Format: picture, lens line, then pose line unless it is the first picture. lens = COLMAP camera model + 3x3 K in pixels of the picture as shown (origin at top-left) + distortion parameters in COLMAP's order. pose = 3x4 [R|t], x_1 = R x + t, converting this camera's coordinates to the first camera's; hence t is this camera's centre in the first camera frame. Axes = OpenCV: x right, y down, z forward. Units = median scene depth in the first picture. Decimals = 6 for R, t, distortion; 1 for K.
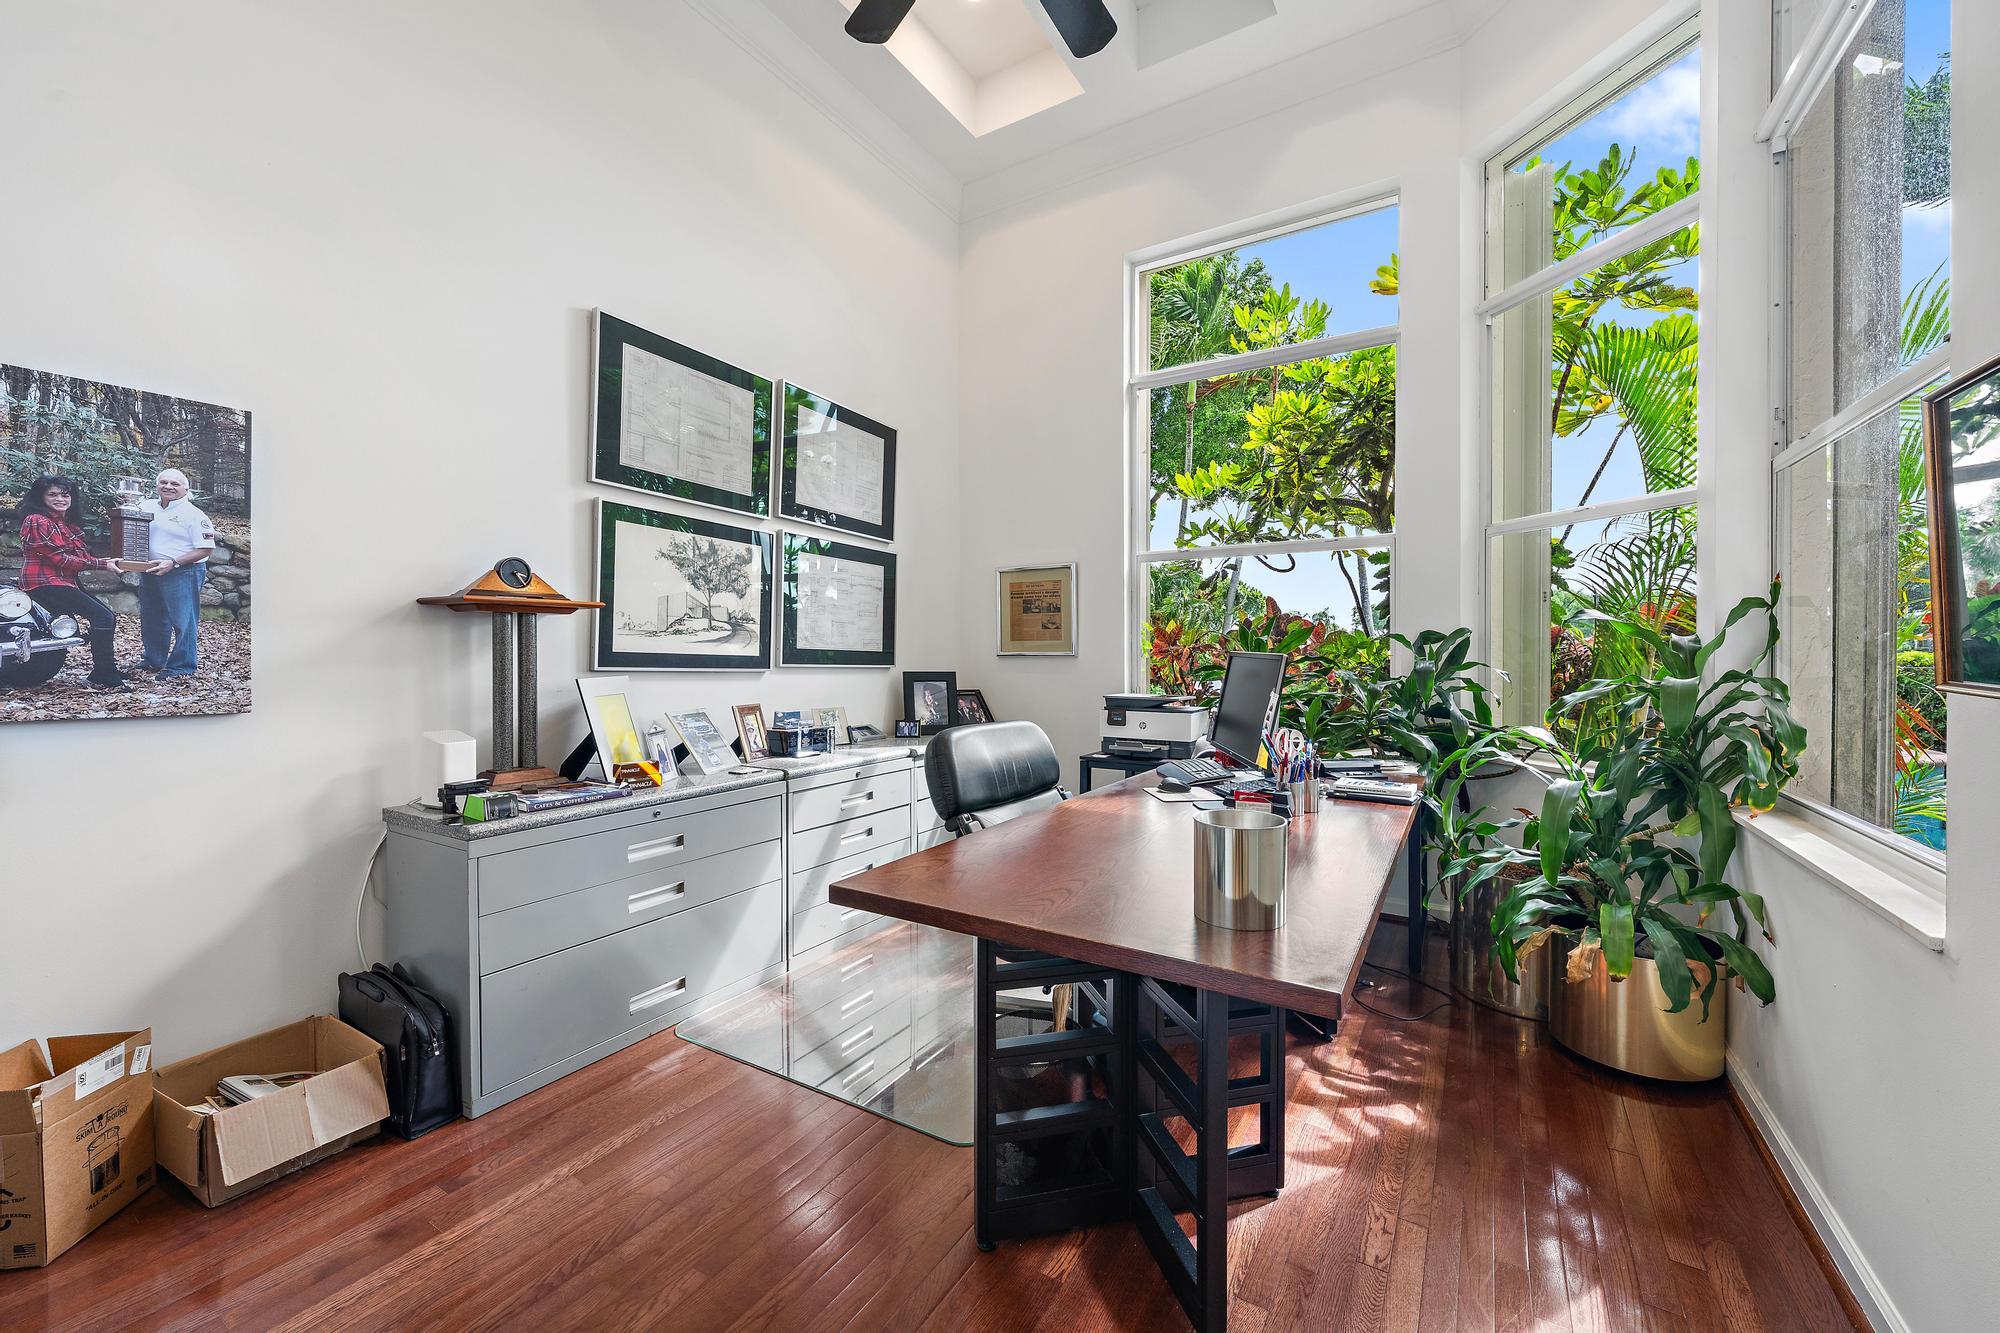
lens RADIAL K [[778.3, 0, 1000.0], [0, 778.3, 654.2], [0, 0, 1]] dist [-0.003950, 0.000109]
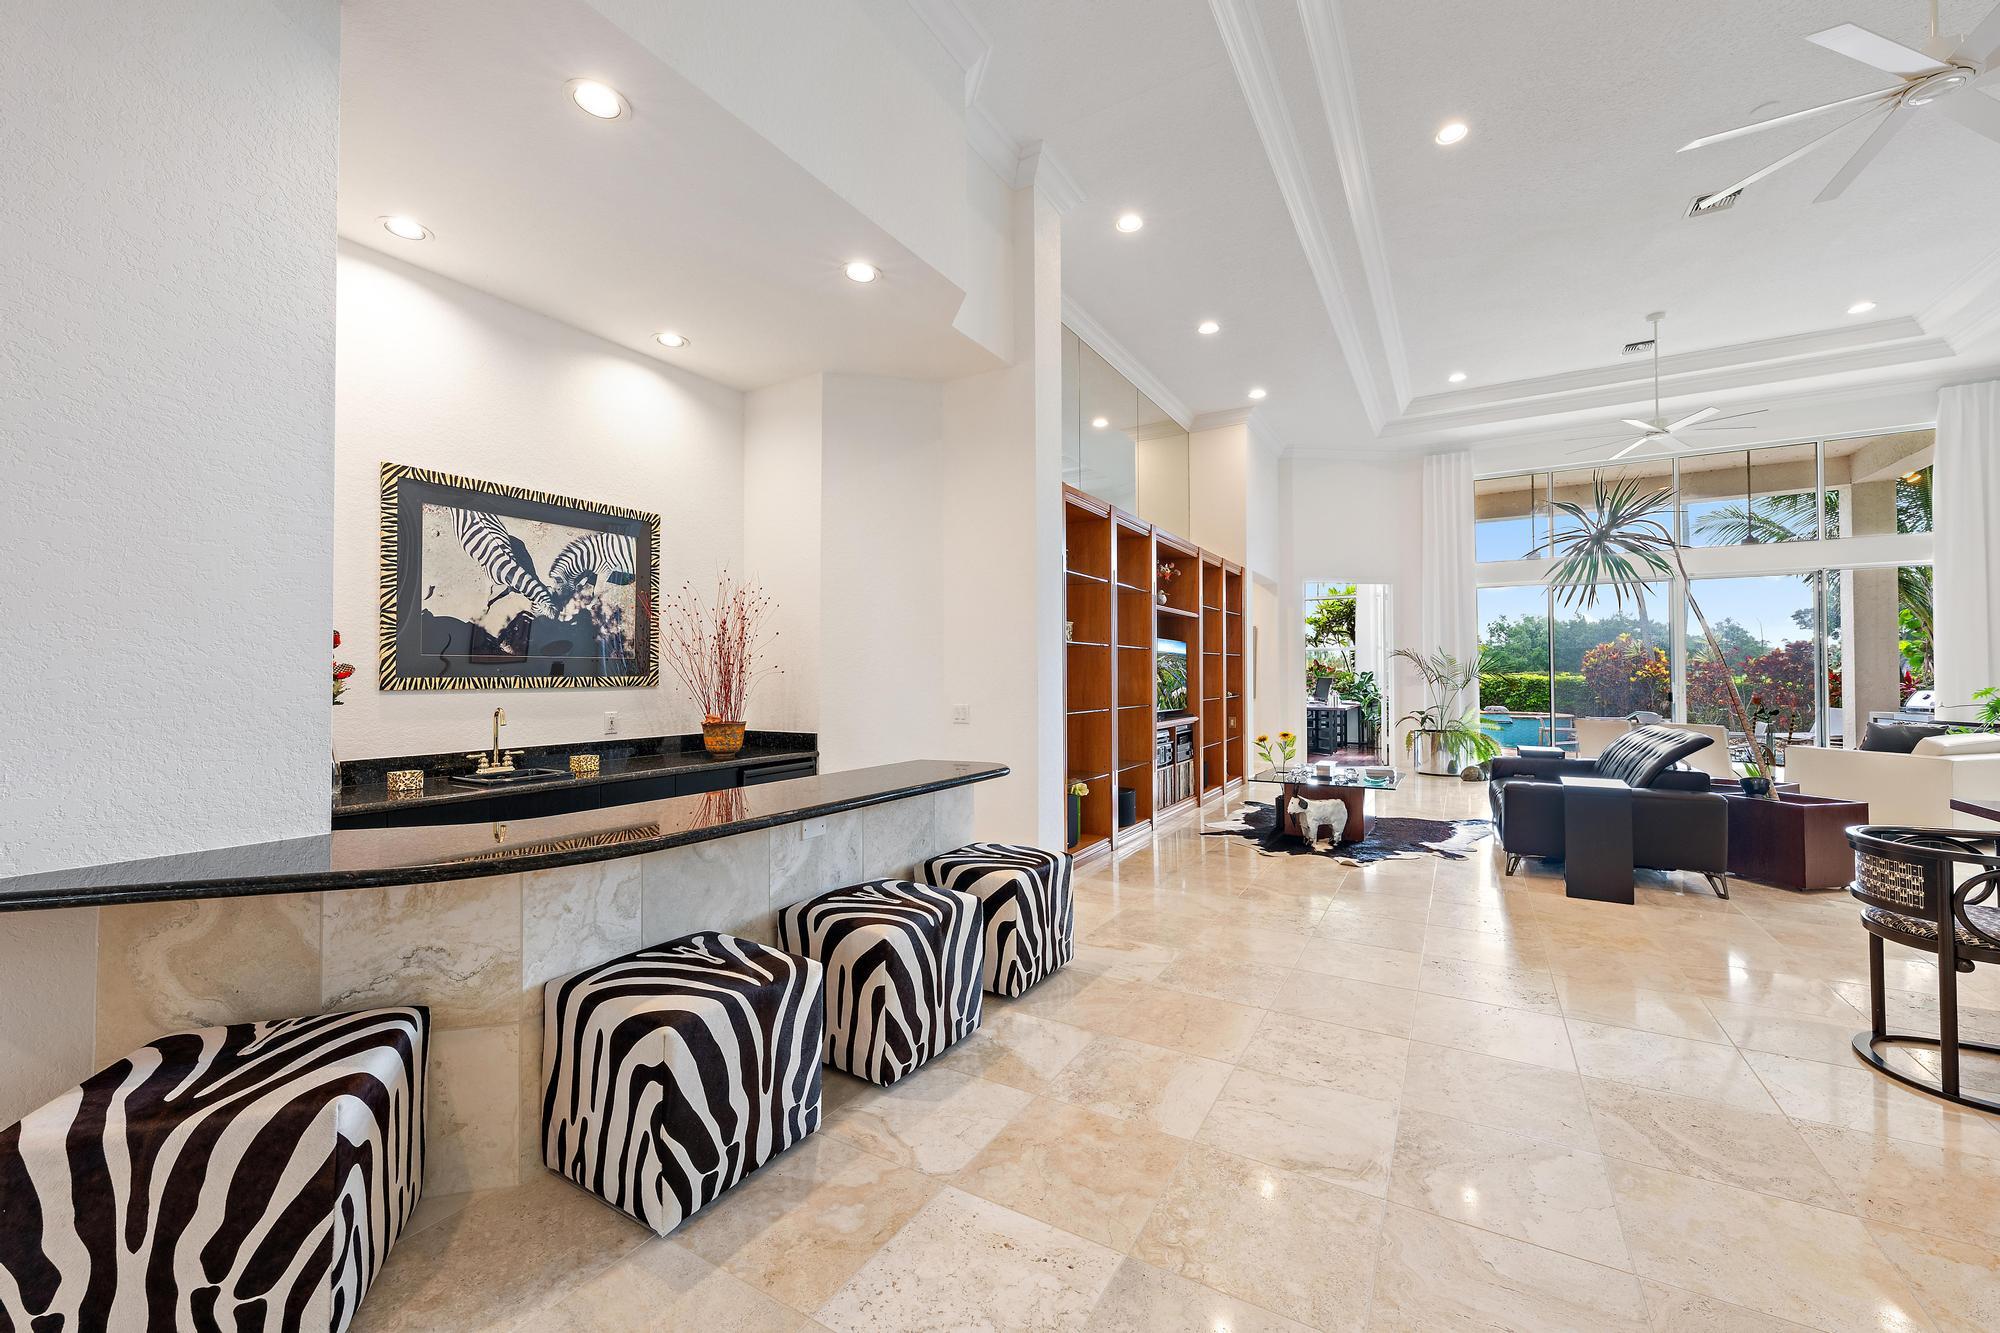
lens RADIAL K [[778.3, 0, 991.7], [0, 778.3, 663.2], [0, 0, 1]] dist [-0.003950, 0.000109]
pose [[0.999971, -0.005340, 0.005408, -1.396277], [0.005449, 0.999777, -0.020392, -0.002493], [-0.005298, 0.020421, 0.999777, -3.016812]]
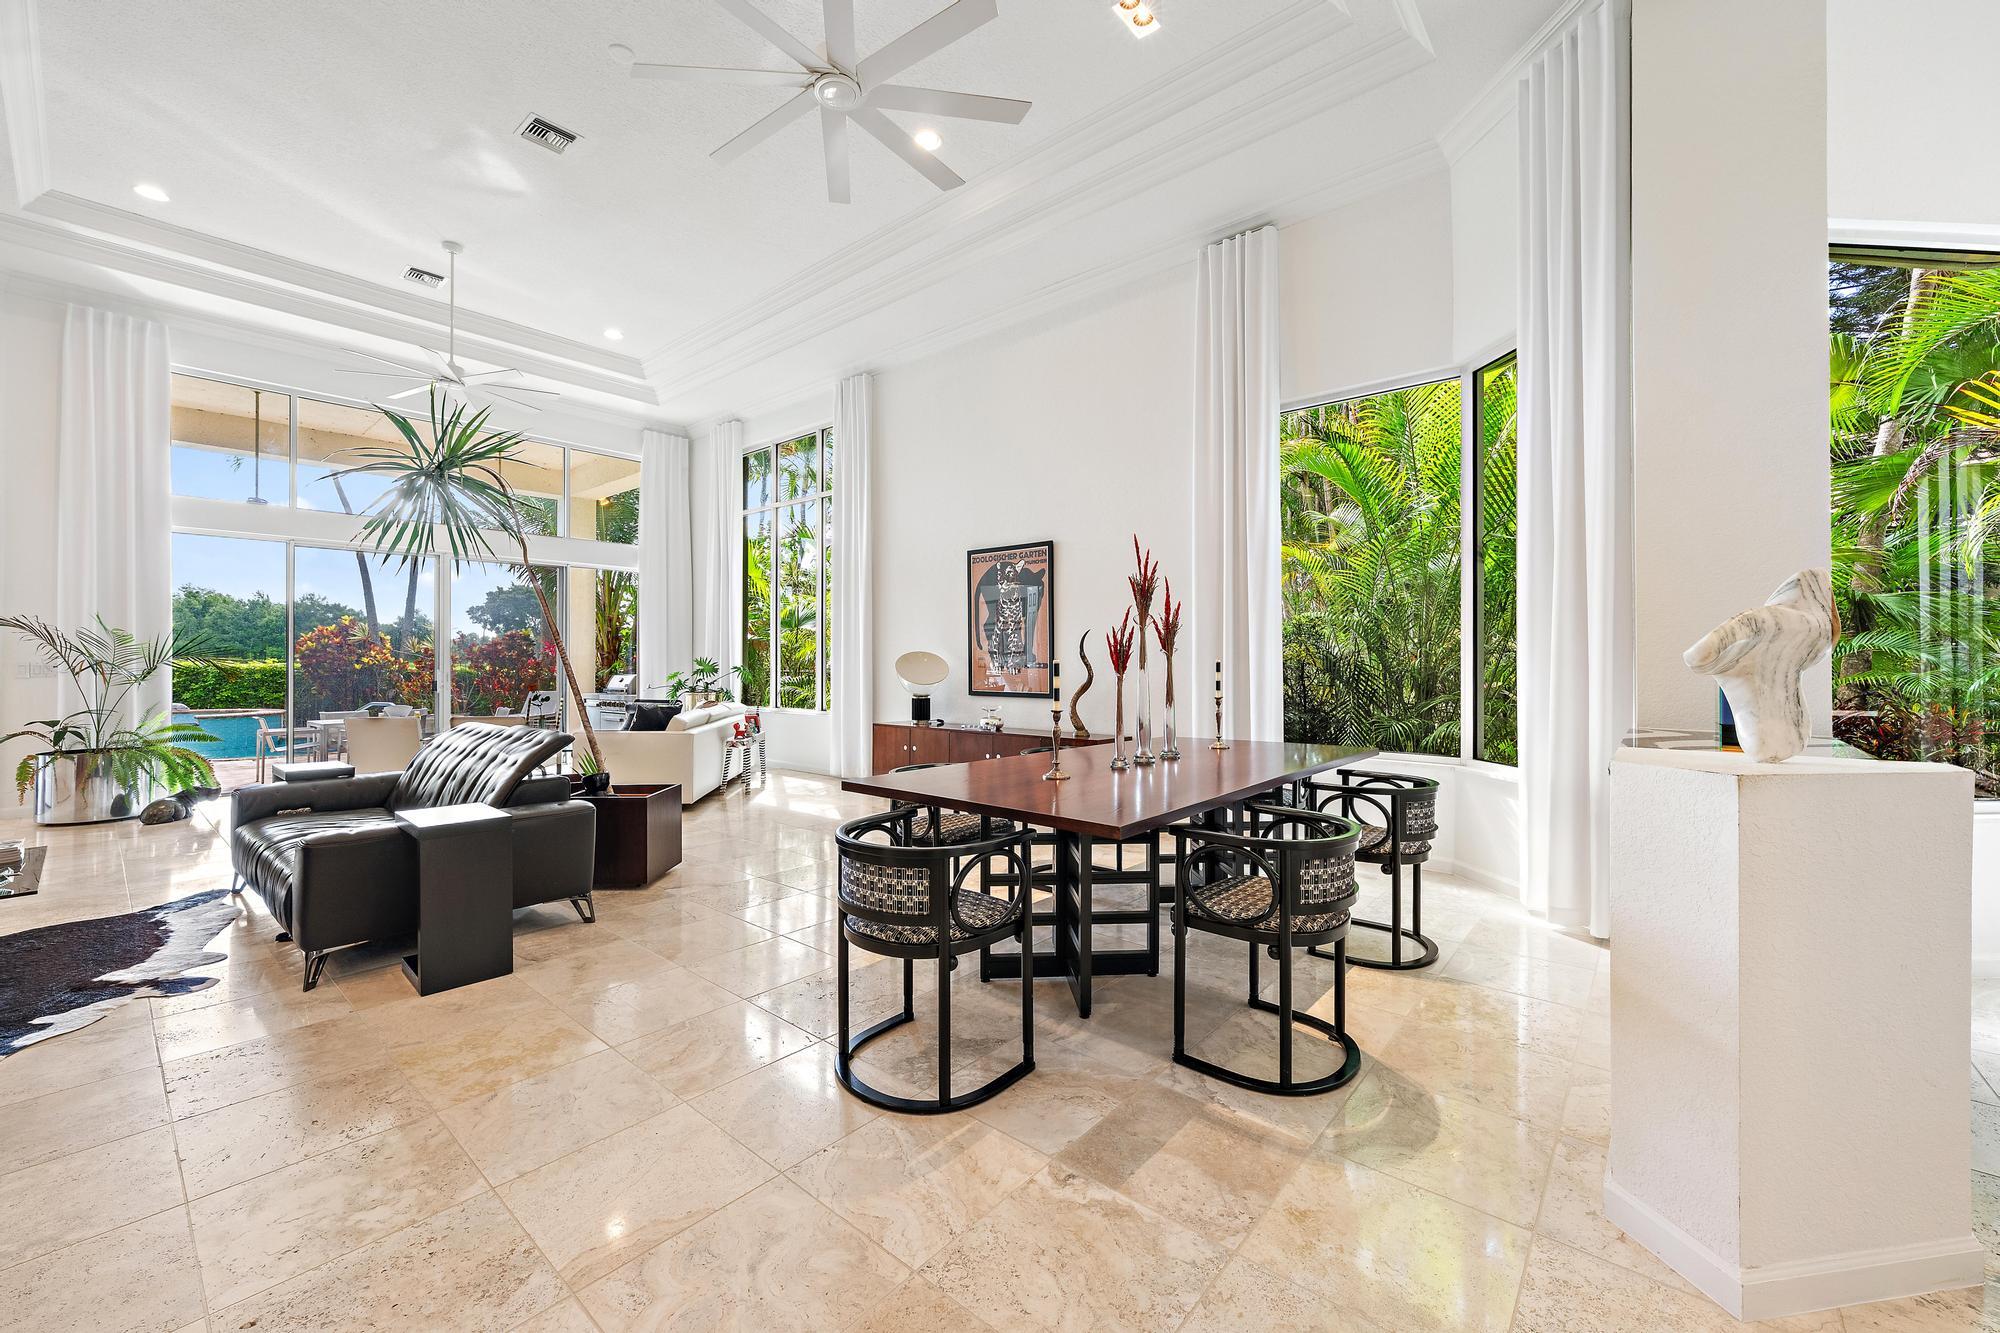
lens RADIAL K [[778.3, 0, 1019.3], [0, 778.3, 657.8], [0, 0, 1]] dist [-0.003950, 0.000109]
pose [[0.139060, 0.002692, 0.990280, -1.194525], [0.003248, 0.999990, -0.003175, -0.002029], [-0.990279, 0.003657, 0.139050, -2.510251]]
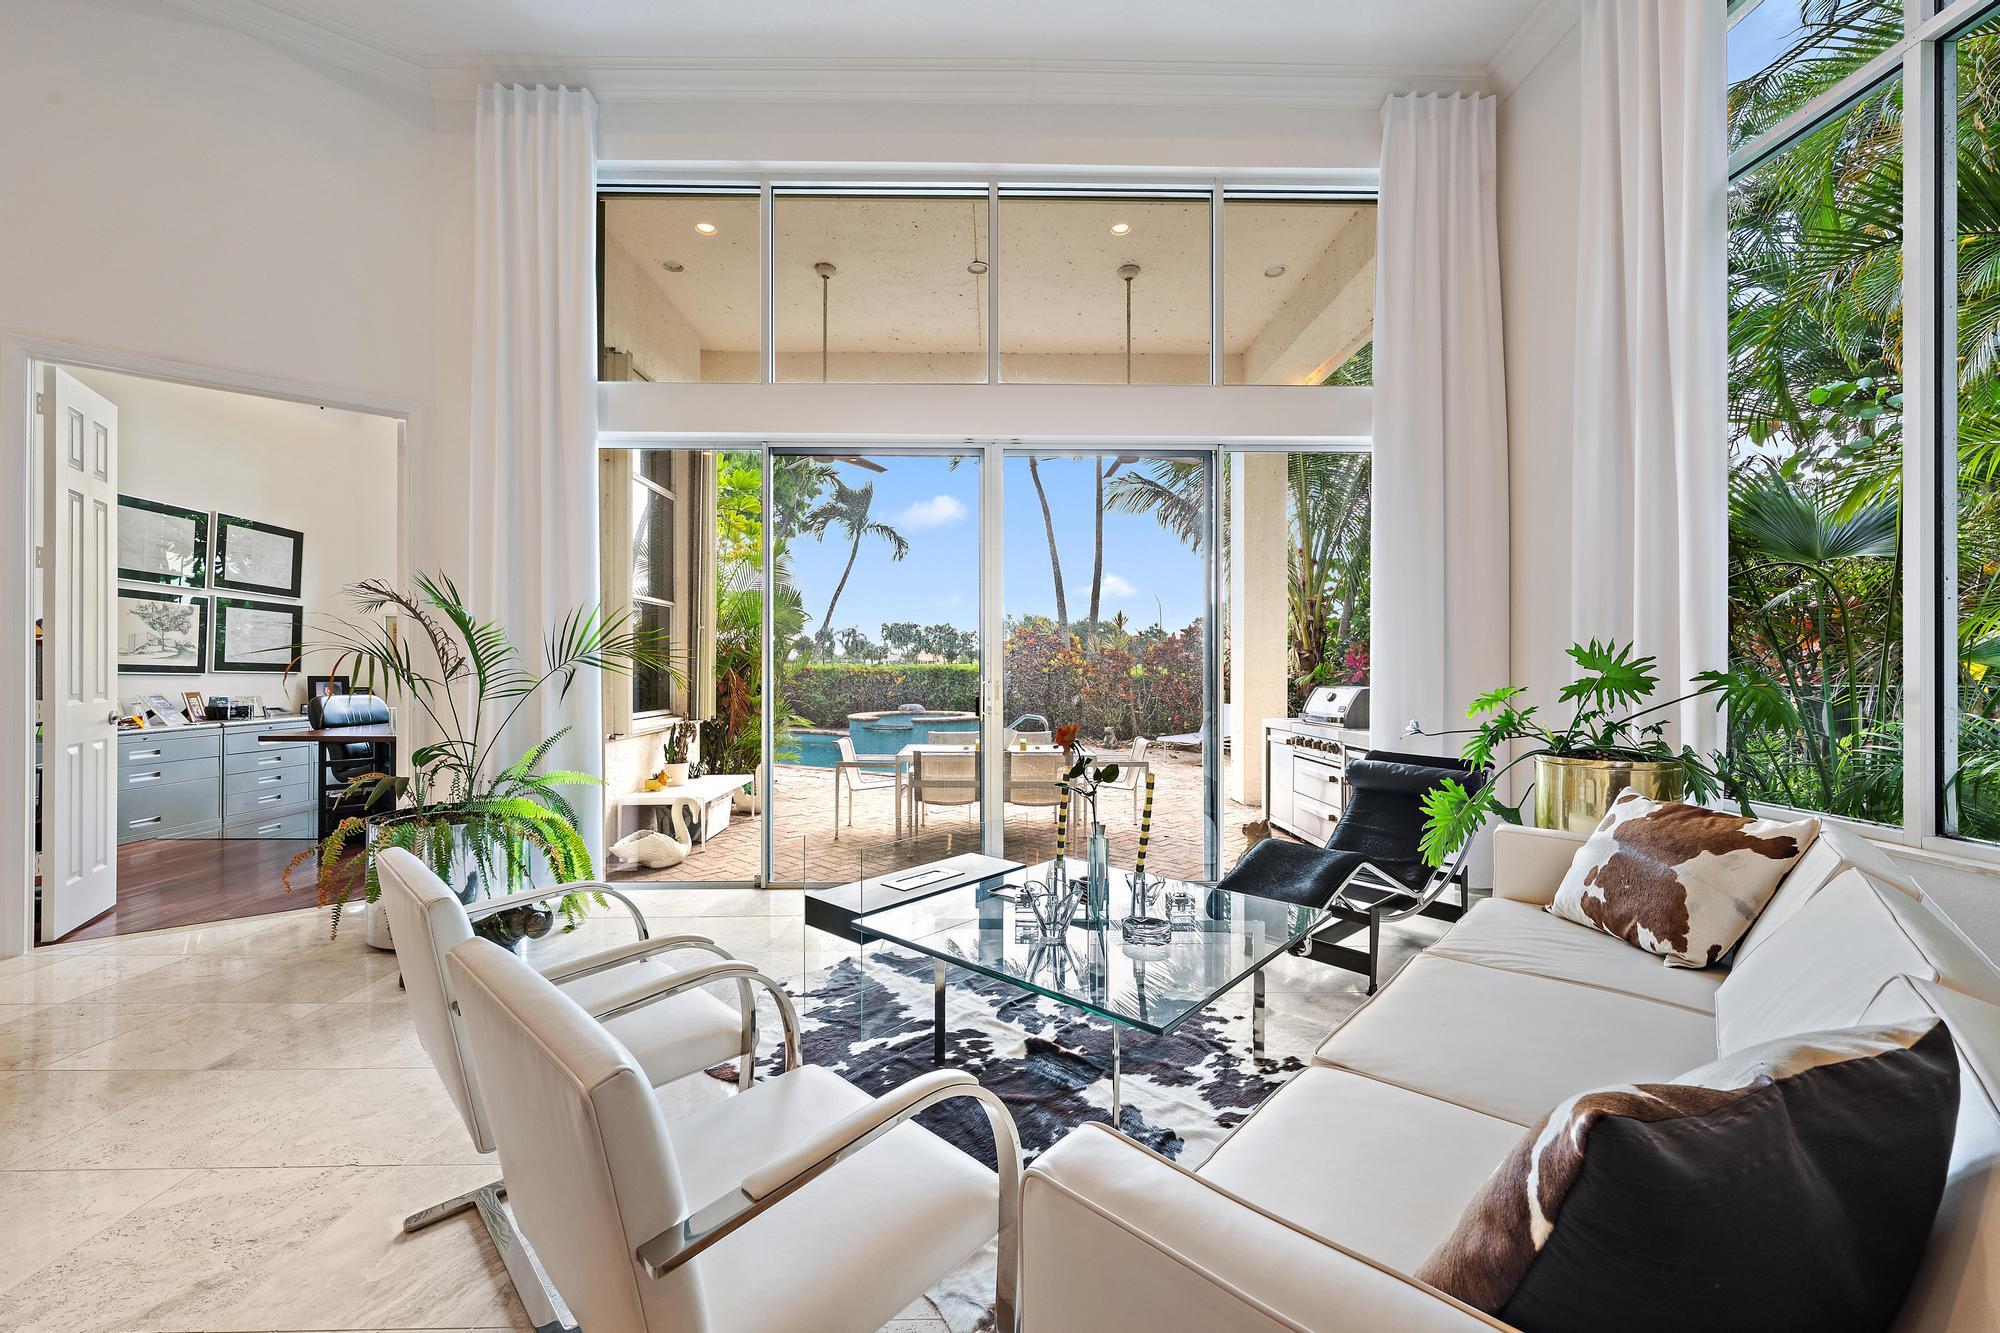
lens RADIAL K [[778.3, 0, 997.6], [0, 778.3, 663.7], [0, 0, 1]] dist [-0.003950, 0.000109]
pose [[0.846744, 0.000572, 0.532001, 0.291743], [0.002849, 0.999980, -0.005609, 0.011377], [-0.531994, 0.006265, 0.846725, -1.446424]]
